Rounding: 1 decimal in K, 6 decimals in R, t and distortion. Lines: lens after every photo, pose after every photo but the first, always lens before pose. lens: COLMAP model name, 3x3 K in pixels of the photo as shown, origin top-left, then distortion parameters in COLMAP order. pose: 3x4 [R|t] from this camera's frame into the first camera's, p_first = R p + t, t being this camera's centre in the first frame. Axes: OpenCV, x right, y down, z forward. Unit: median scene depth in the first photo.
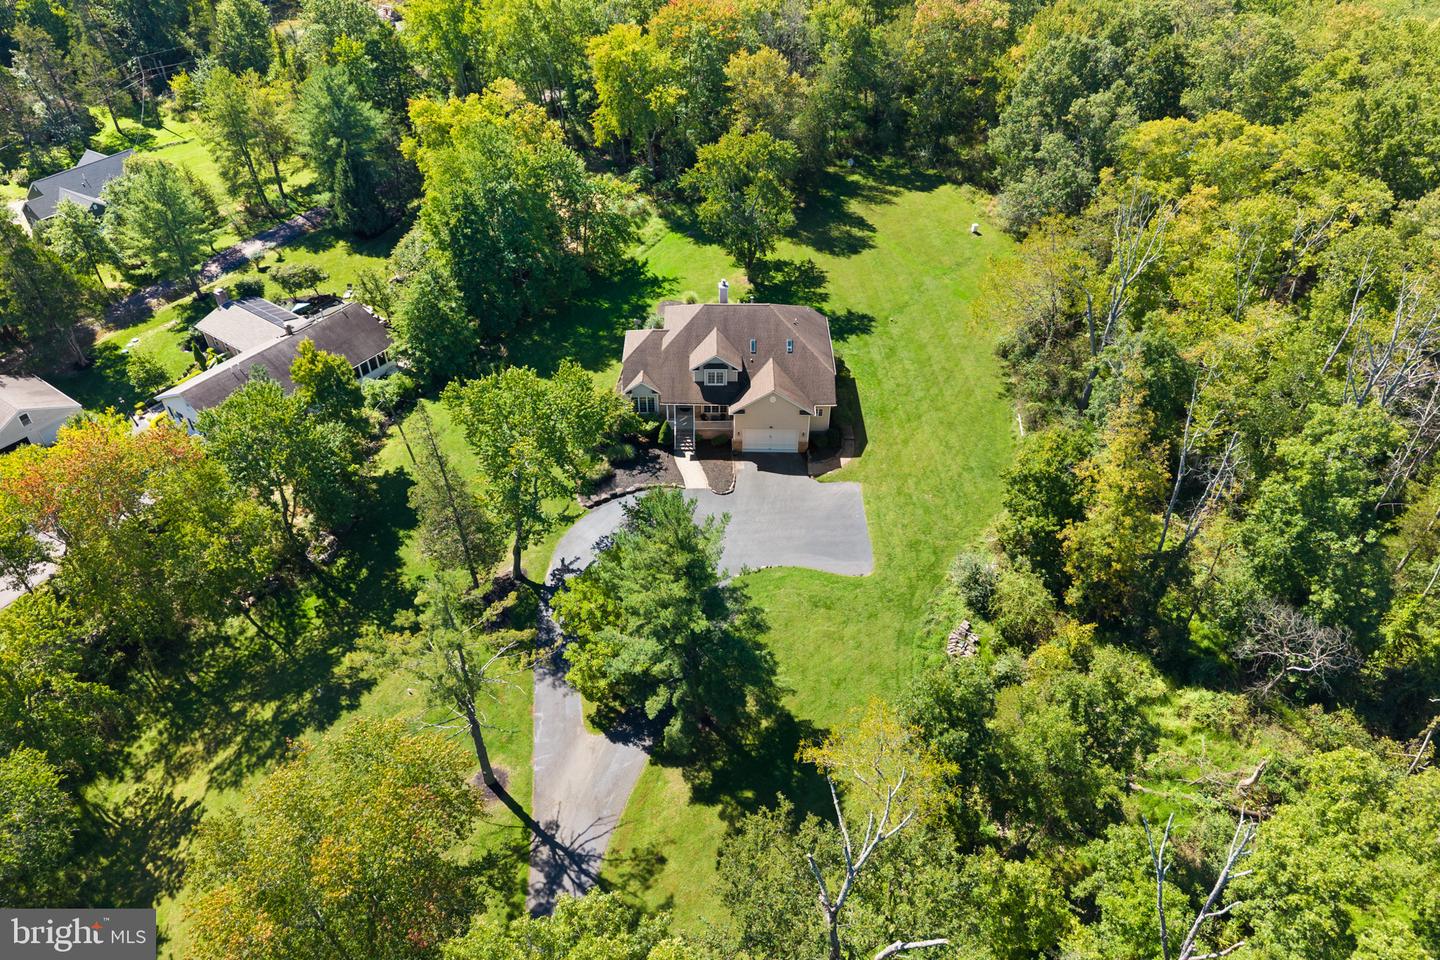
lens RADIAL K [[1105.0, 0, 720.0], [0, 1105.0, 480.0], [0, 0, 1]] dist [0.104588, -0.002184]
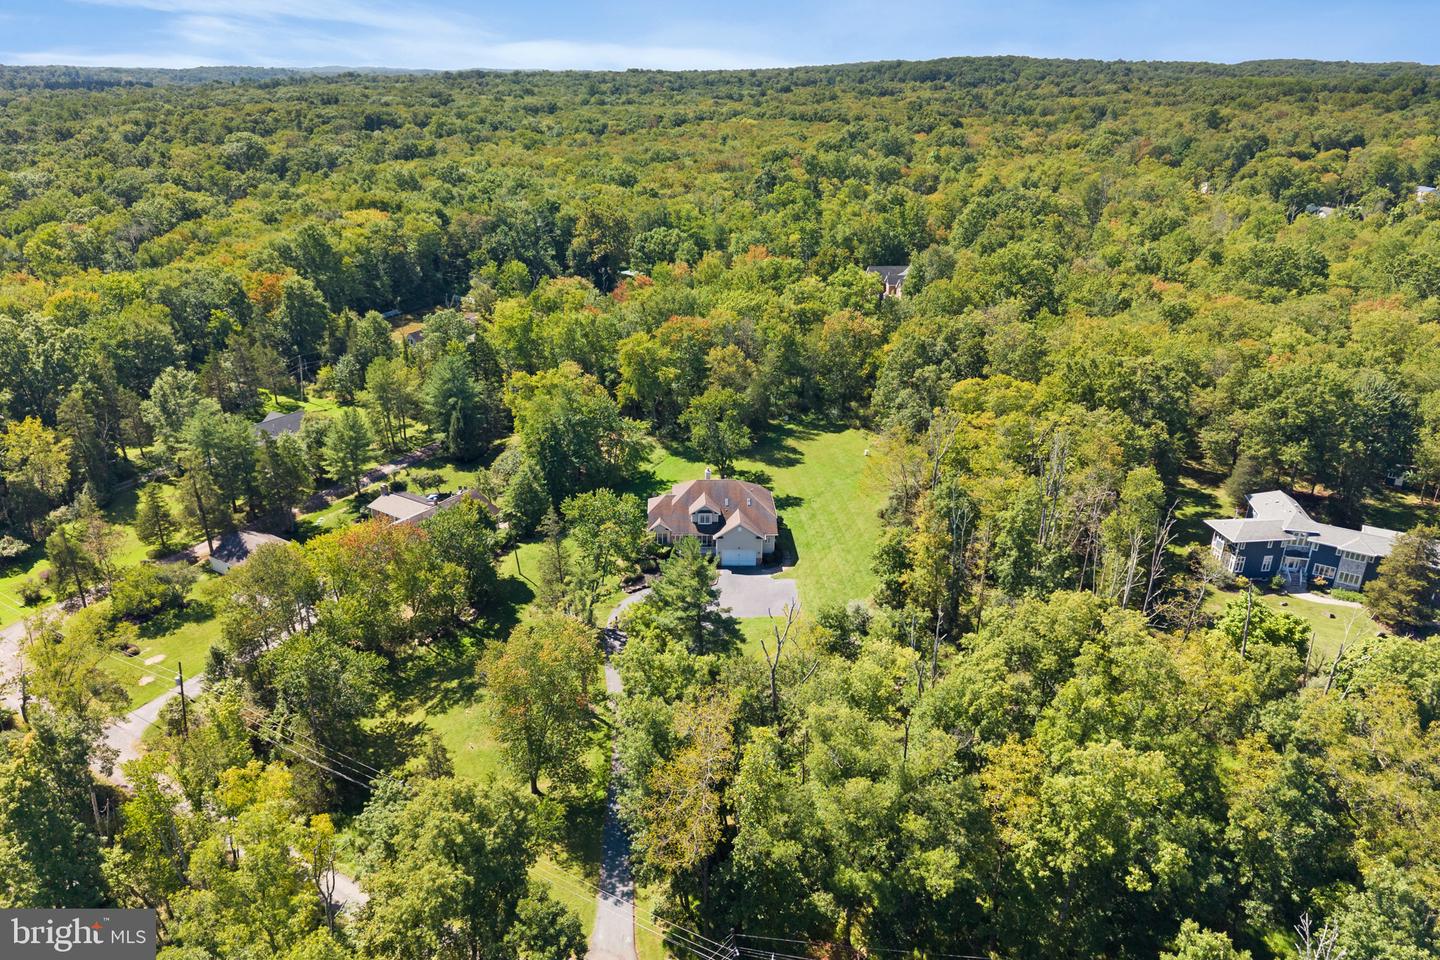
lens RADIAL K [[1010.1, 0, 720.0], [0, 1010.1, 480.0], [0, 0, 1]] dist [0.367313, -0.000828]
pose [[0.999426, -0.007751, 0.032981, -0.024787], [0.015996, 0.966100, -0.257672, 0.192616], [-0.029866, 0.258051, 0.965669, -0.386115]]
